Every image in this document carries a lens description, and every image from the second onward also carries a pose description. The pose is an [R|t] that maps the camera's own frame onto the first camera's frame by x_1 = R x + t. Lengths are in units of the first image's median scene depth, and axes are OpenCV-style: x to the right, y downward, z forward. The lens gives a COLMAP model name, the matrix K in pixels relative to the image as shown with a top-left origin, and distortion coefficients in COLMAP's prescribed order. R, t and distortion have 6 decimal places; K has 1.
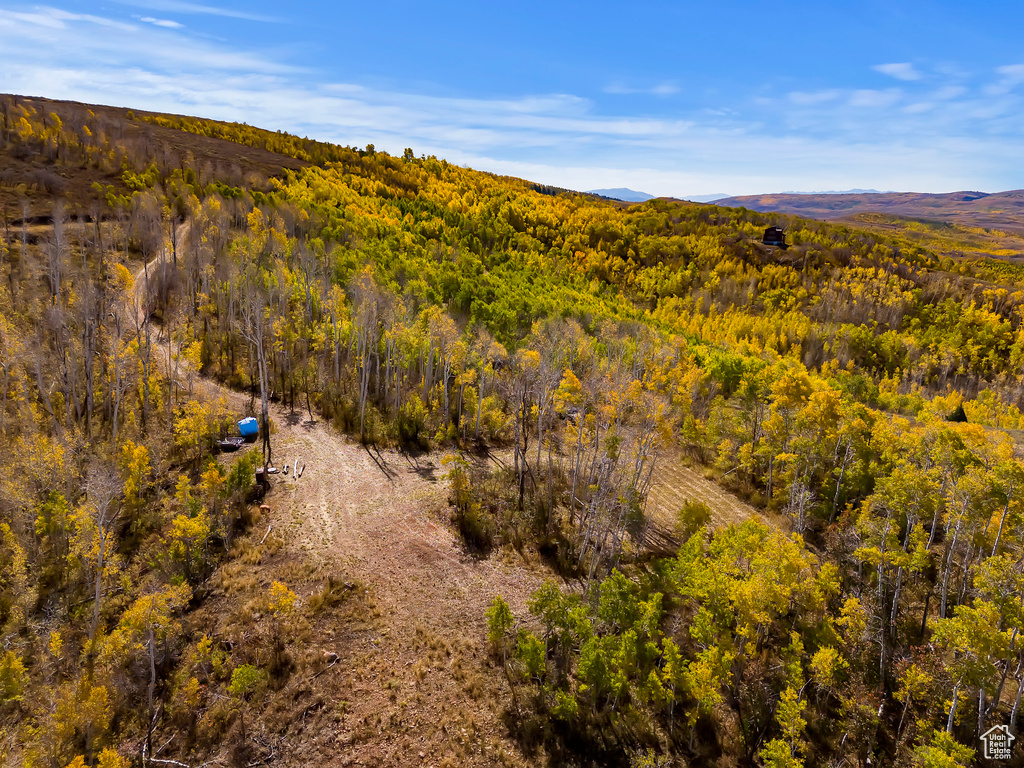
lens RADIAL K [[752.5, 0, 515.5], [0, 752.5, 385.5], [0, 0, 1]] dist [0.055692, -0.029780]
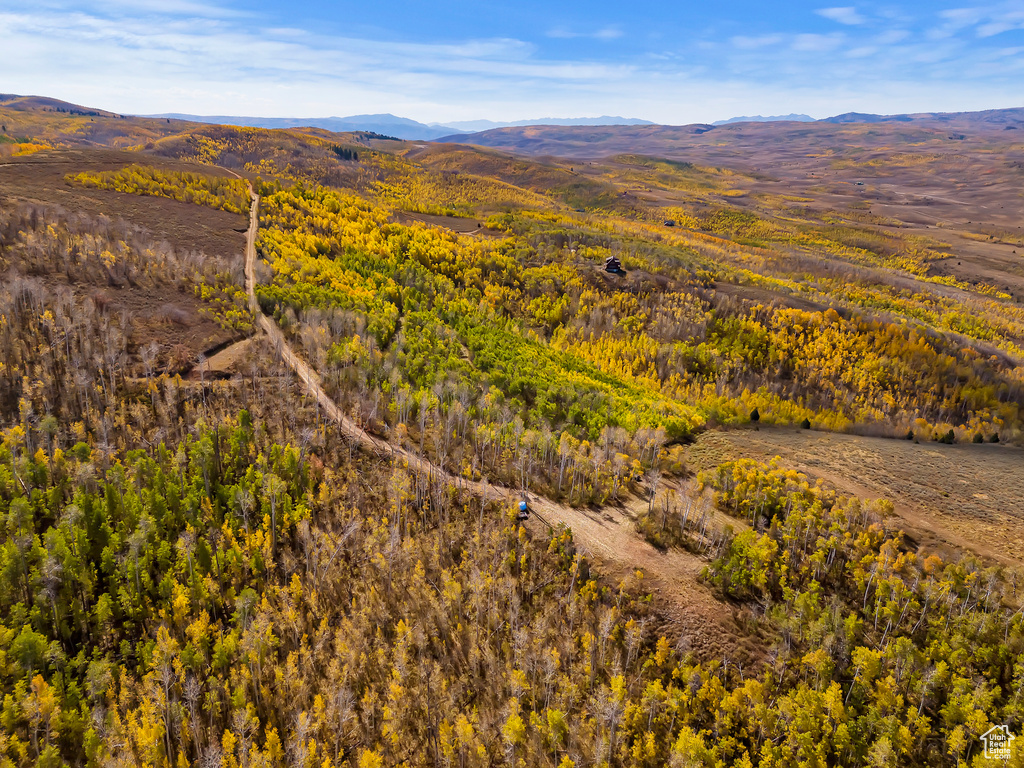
lens RADIAL K [[752.5, 0, 510.9], [0, 752.5, 384.6], [0, 0, 1]] dist [0.055692, -0.029780]
pose [[0.957279, -0.097739, 0.272147, -0.252621], [0.072897, 0.992317, 0.099963, -0.142163], [-0.279827, -0.075854, 0.957049, -0.303206]]
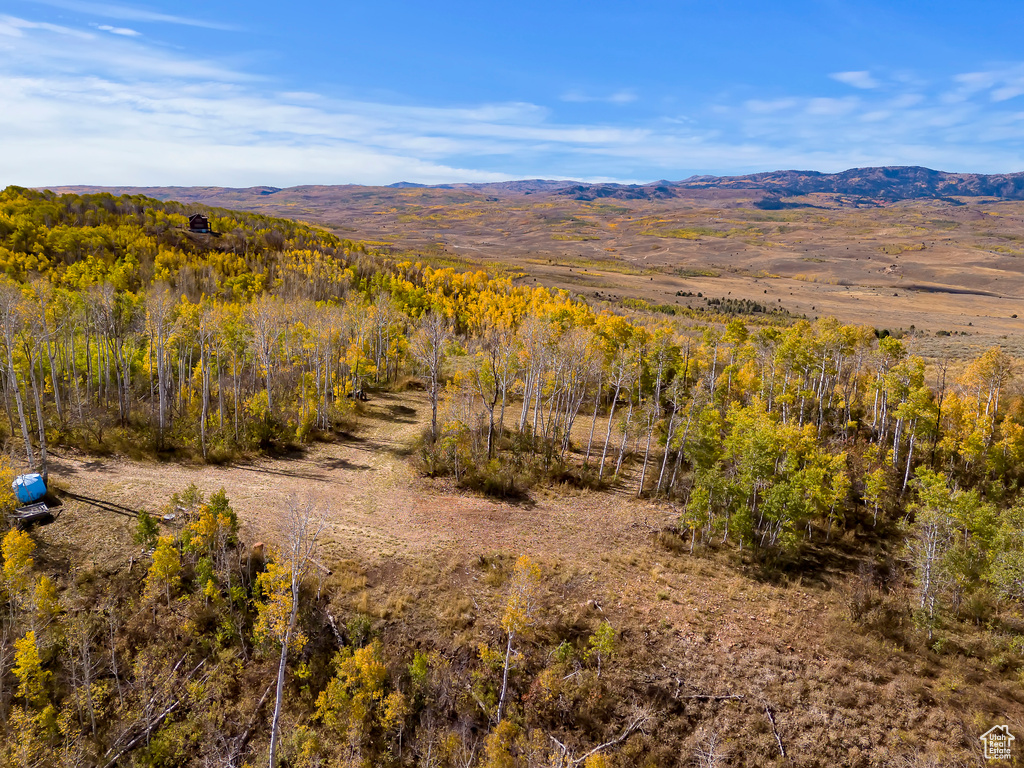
lens RADIAL K [[752.5, 0, 516.8], [0, 752.5, 388.1], [0, 0, 1]] dist [0.055692, -0.029780]
pose [[0.669476, -0.189552, 0.718242, -0.138890], [0.181429, 0.979337, 0.089347, -0.004111], [-0.720337, 0.070494, 0.690033, 0.051945]]
